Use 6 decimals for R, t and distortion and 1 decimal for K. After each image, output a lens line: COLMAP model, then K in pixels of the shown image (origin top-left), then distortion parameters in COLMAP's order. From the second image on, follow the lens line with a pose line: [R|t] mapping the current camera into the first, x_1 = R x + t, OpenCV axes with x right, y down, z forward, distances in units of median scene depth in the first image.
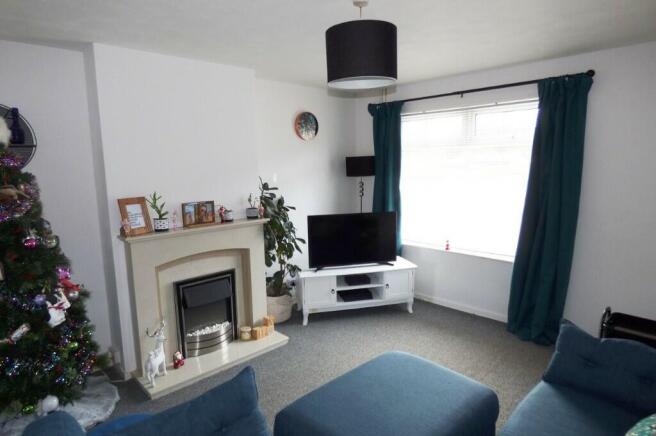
lens RADIAL K [[396.3, 0, 328.0], [0, 396.3, 216.1], [0, 0, 1]] dist [-0.000582, -0.000672]
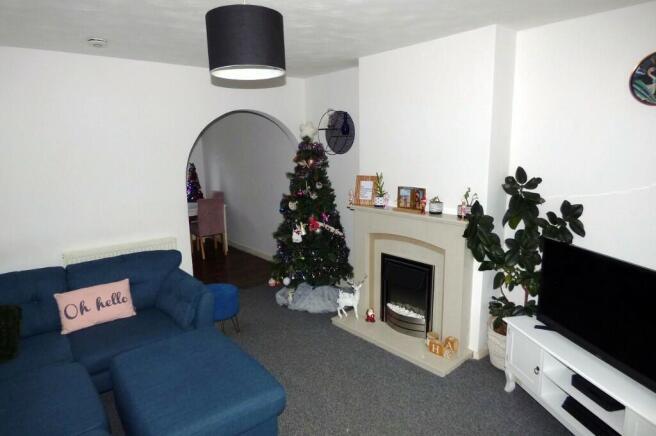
lens RADIAL K [[396.3, 0, 328.0], [0, 396.3, 221.5], [0, 0, 1]] dist [-0.000582, -0.000672]
pose [[-0.058629, 0.205279, -0.976946, 0.712781], [-0.124246, 0.969520, 0.211174, -0.142092], [0.990518, 0.133763, -0.031337, 0.850217]]
